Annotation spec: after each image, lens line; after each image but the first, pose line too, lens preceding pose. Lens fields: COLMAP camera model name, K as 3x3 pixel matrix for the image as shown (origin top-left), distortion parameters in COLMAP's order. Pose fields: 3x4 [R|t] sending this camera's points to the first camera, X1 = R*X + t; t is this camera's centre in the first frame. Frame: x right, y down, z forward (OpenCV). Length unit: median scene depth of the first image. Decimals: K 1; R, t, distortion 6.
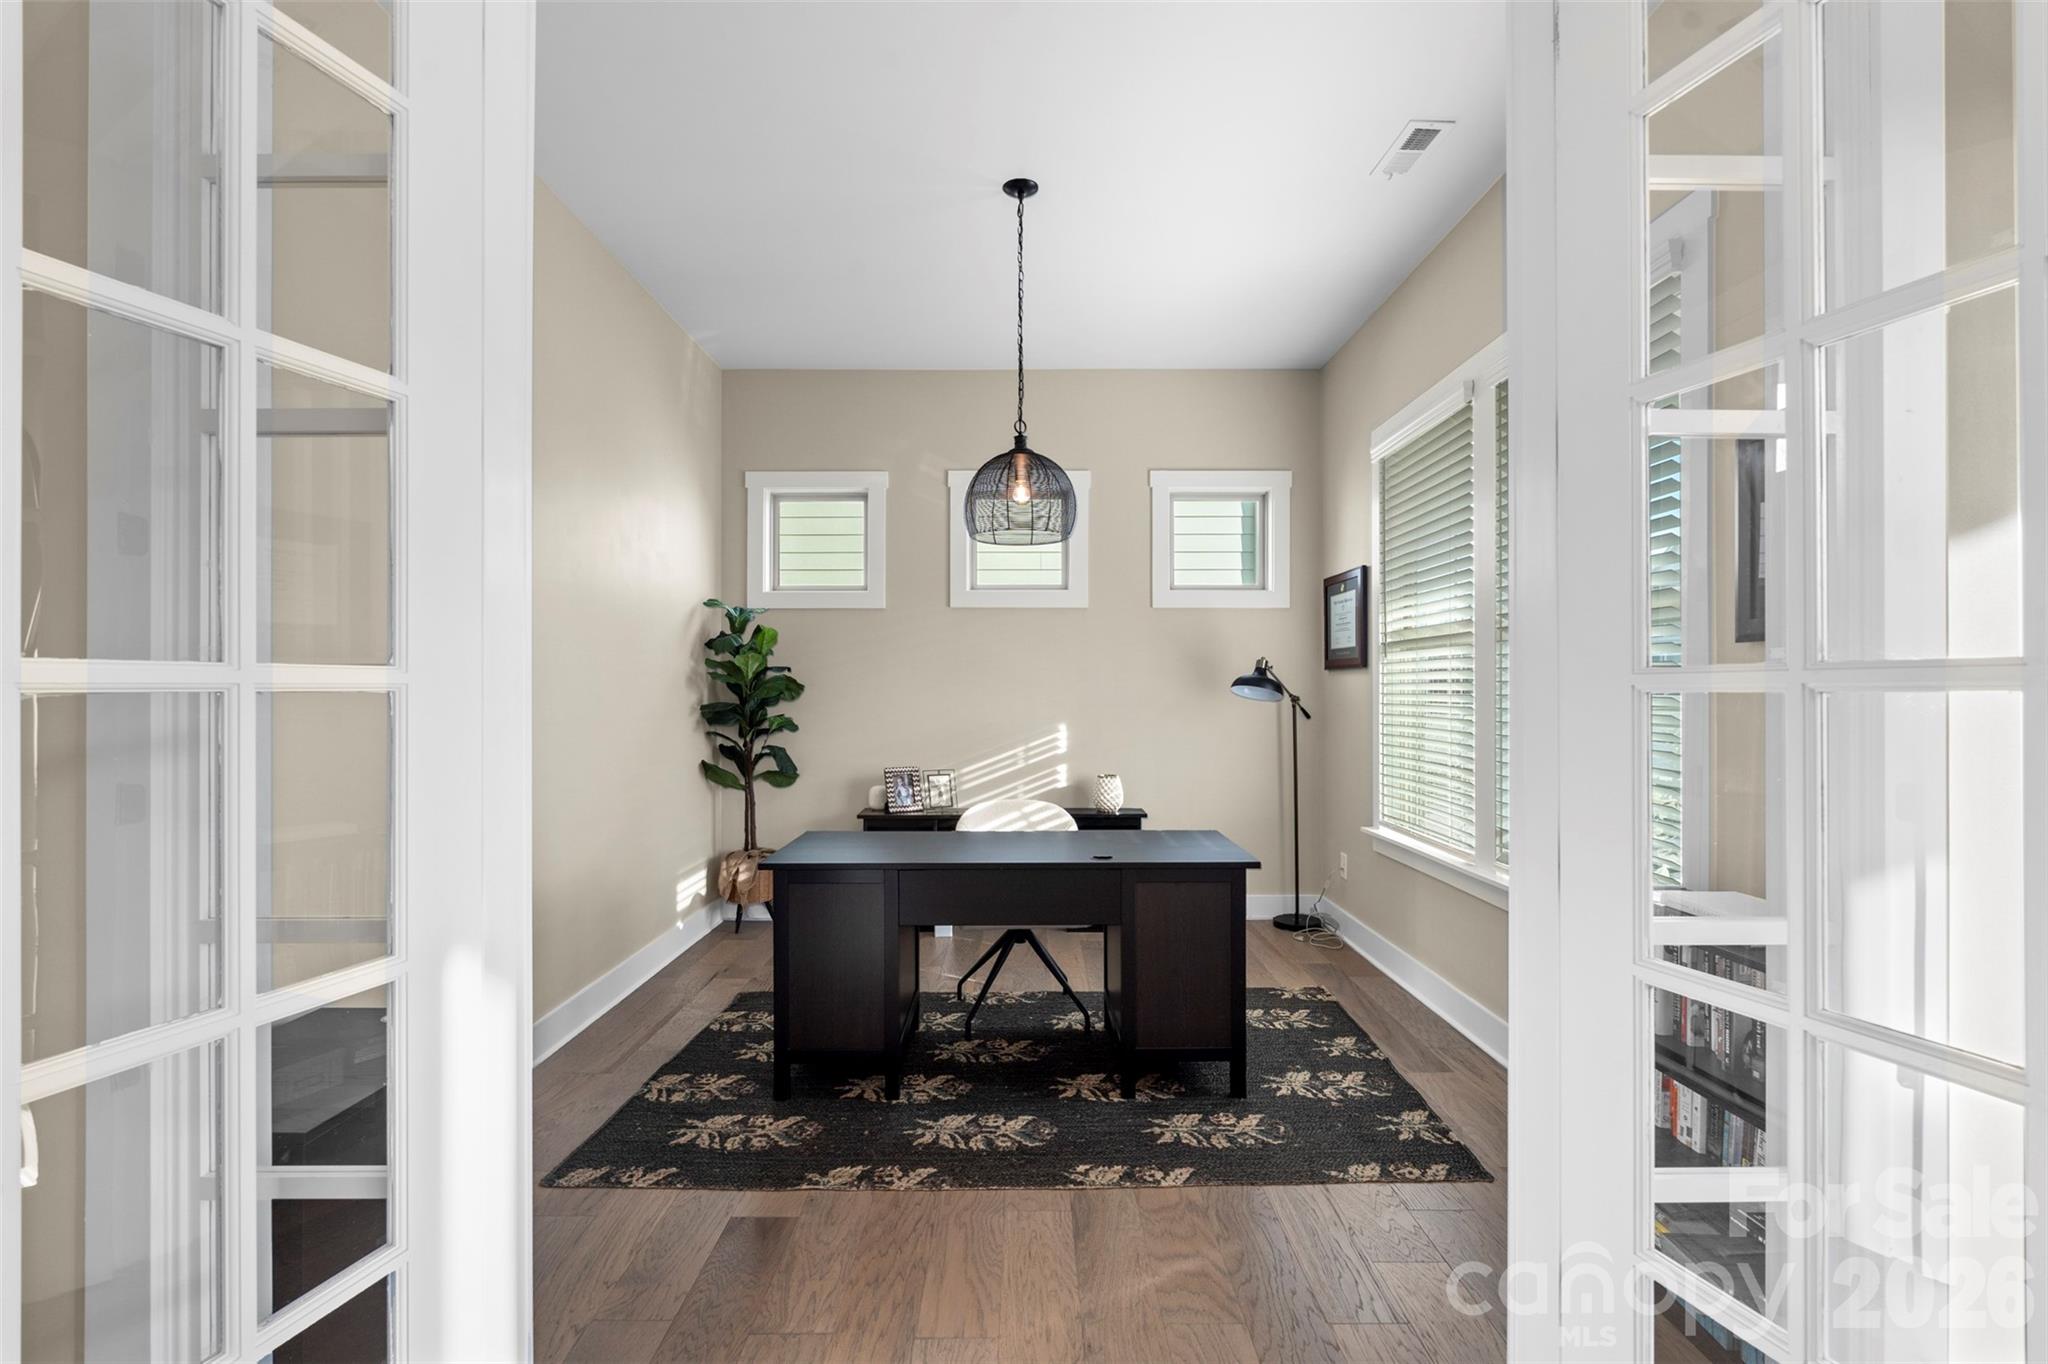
lens RADIAL K [[909.0, 0, 1025.1], [0, 909.0, 686.3], [0, 0, 1]] dist [-0.000461, 0.000058]
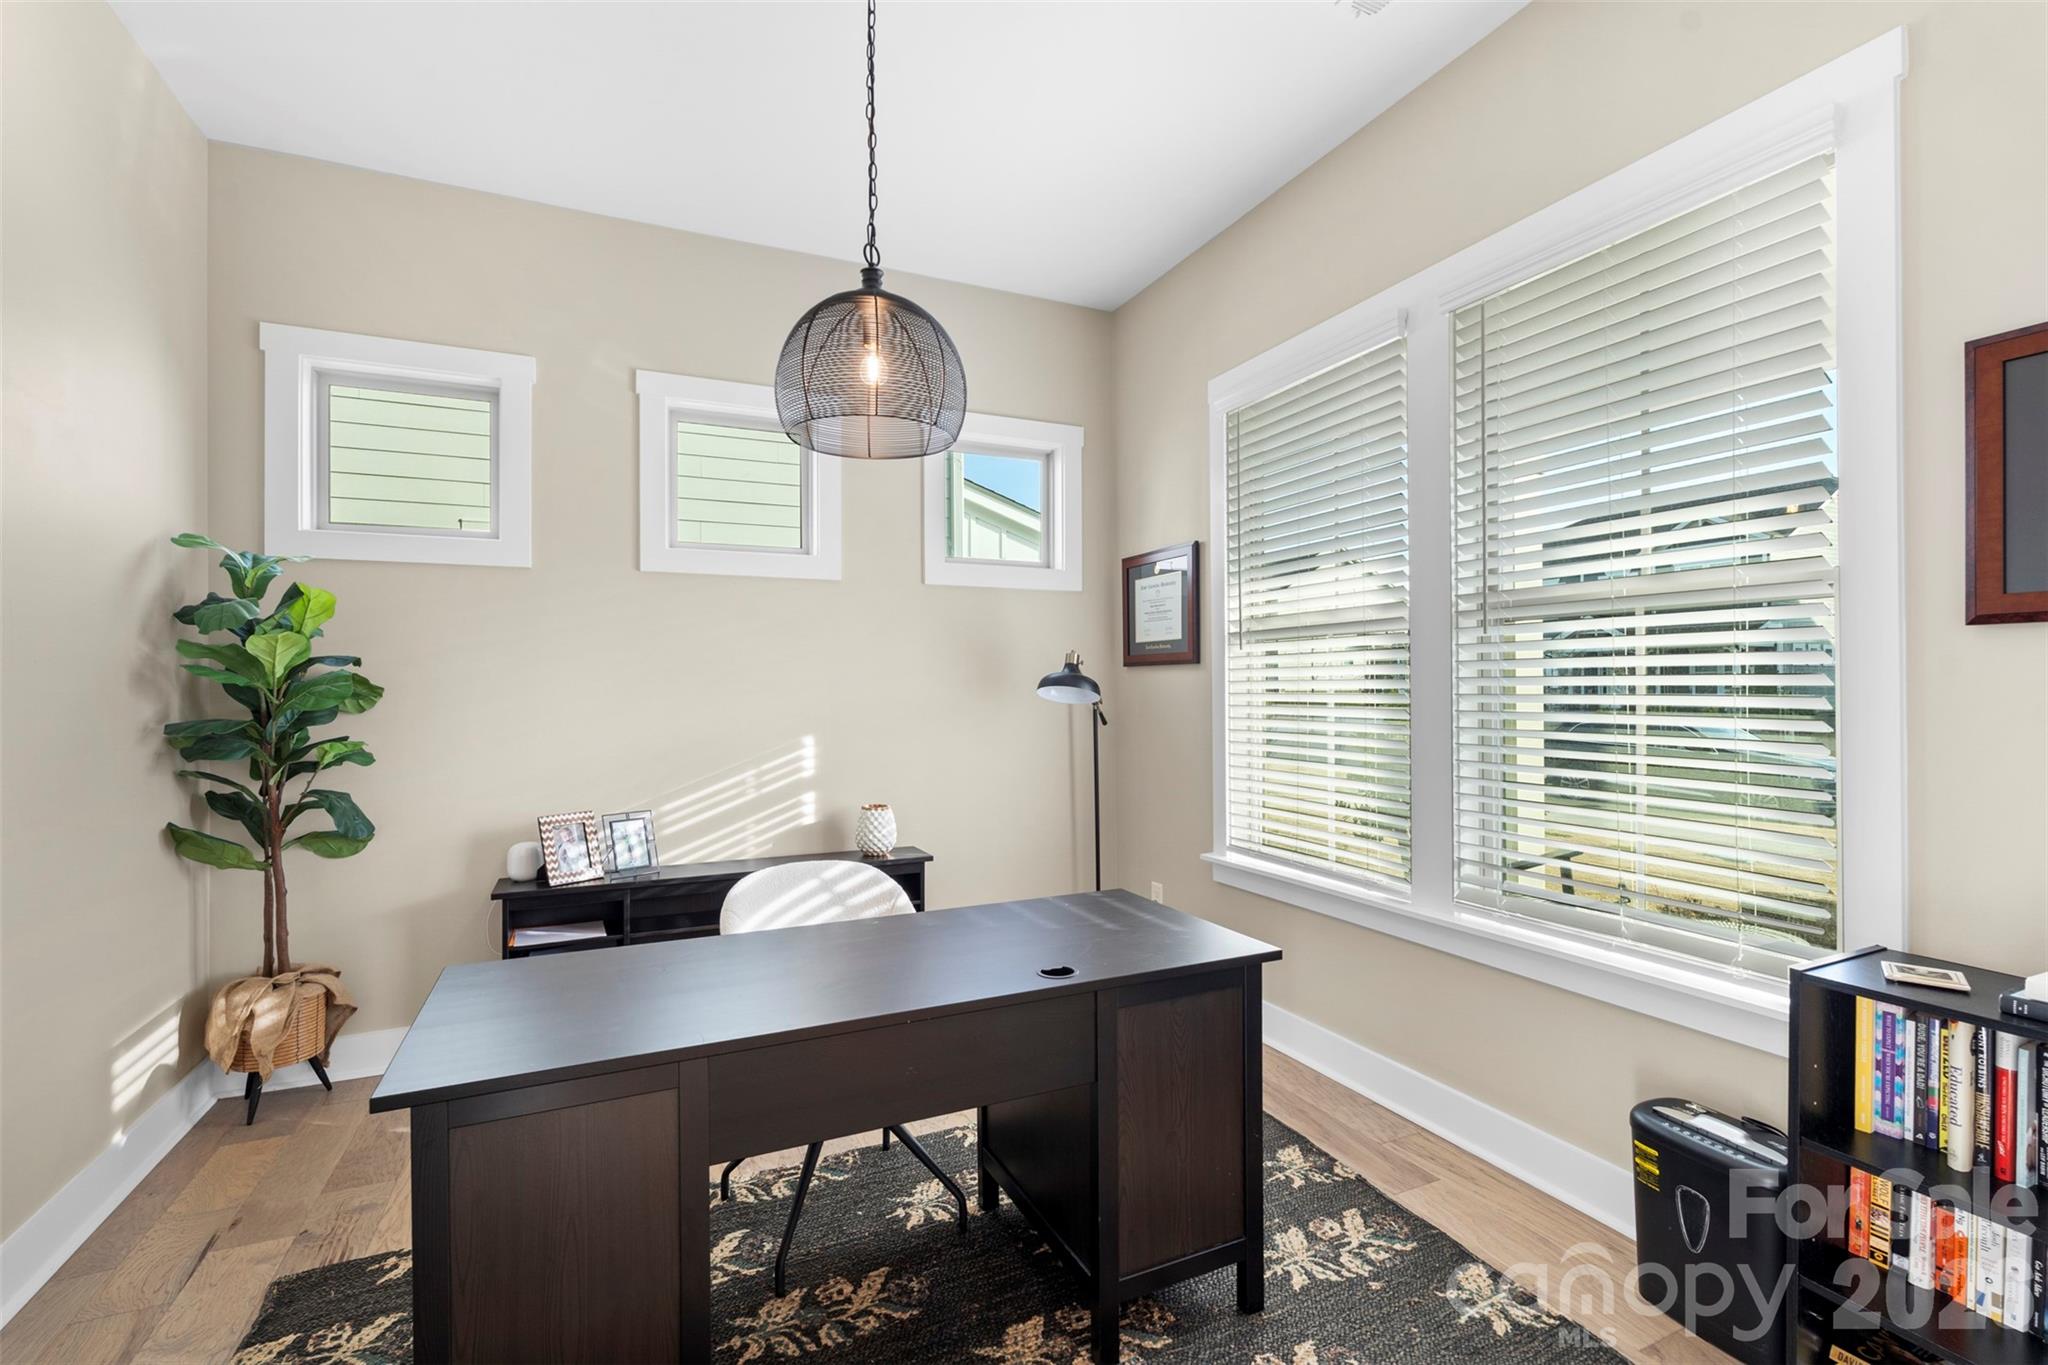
lens RADIAL K [[909.0, 0, 1025.1], [0, 909.0, 686.8], [0, 0, 1]] dist [-0.000461, 0.000058]
pose [[0.909460, -0.004465, 0.415767, -0.109390], [0.004654, 0.999989, 0.000558, -0.000194], [-0.415764, 0.001427, 0.909471, 0.275736]]
